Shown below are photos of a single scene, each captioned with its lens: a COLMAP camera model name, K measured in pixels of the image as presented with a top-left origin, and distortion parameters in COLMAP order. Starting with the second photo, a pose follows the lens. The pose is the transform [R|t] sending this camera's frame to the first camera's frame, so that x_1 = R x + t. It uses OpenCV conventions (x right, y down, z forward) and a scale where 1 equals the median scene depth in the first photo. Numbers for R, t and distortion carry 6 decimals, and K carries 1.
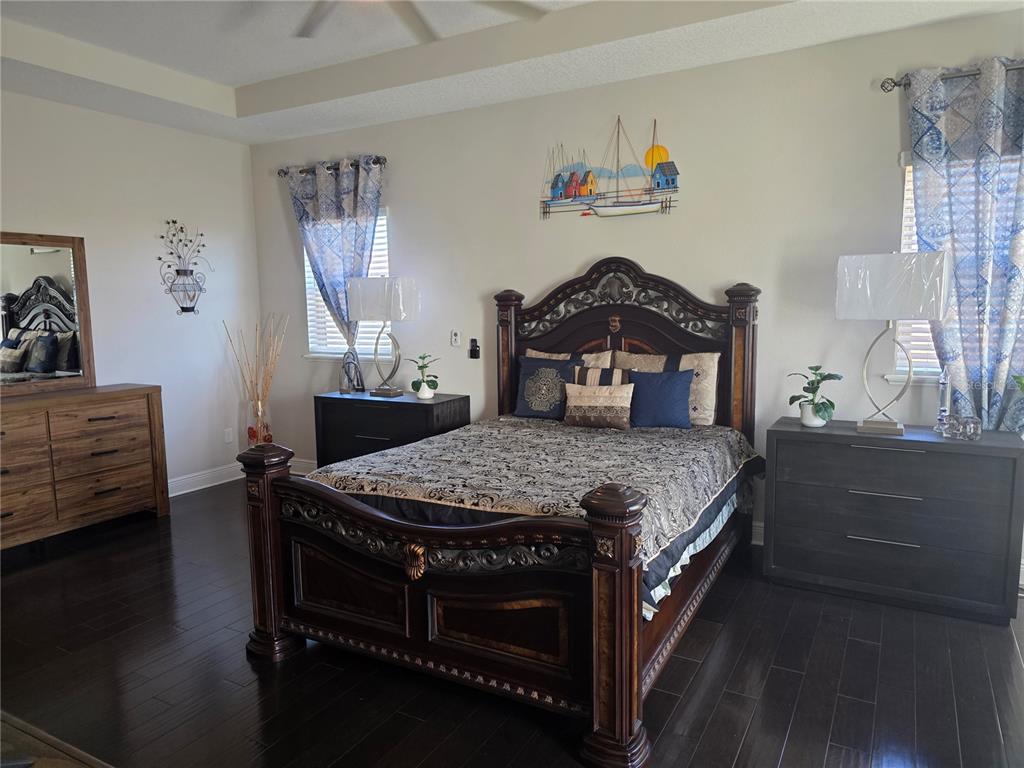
lens RADIAL K [[687.4, 0, 511.5], [0, 687.4, 391.9], [0, 0, 1]] dist [0.047148, -0.049263]
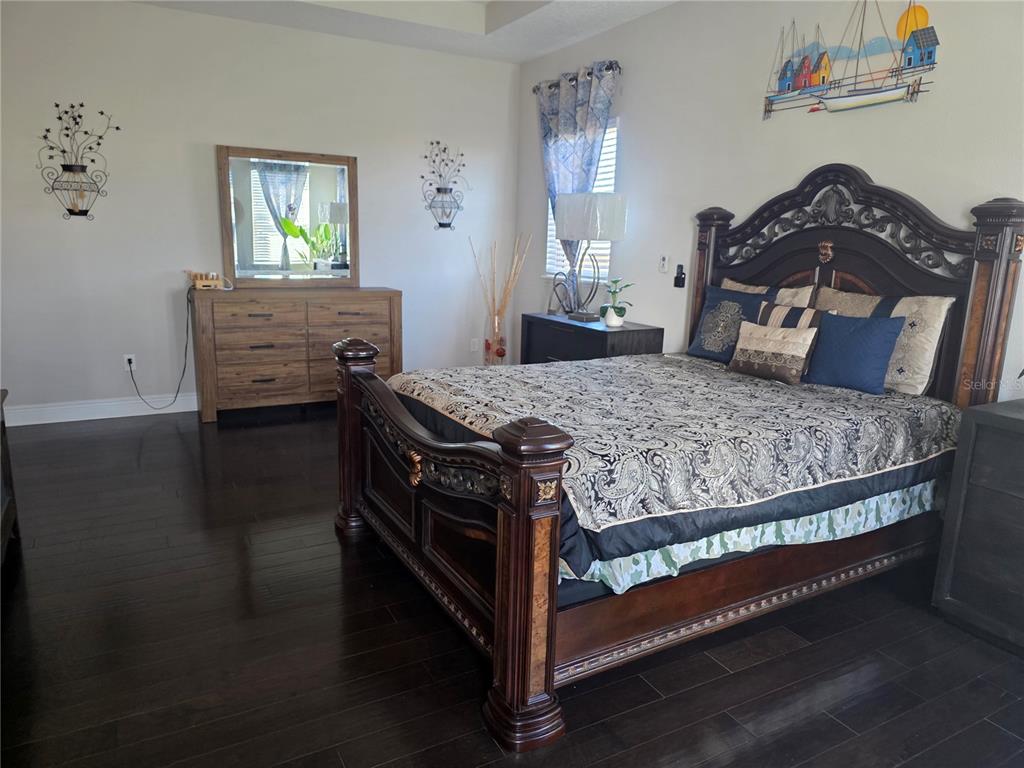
lens RADIAL K [[687.4, 0, 503.9], [0, 687.4, 388.9], [0, 0, 1]] dist [0.047148, -0.049263]
pose [[0.849760, 0.149493, -0.505530, 0.256856], [-0.105514, 0.987776, 0.114738, 0.003135], [0.516503, -0.044160, 0.855146, 0.126523]]
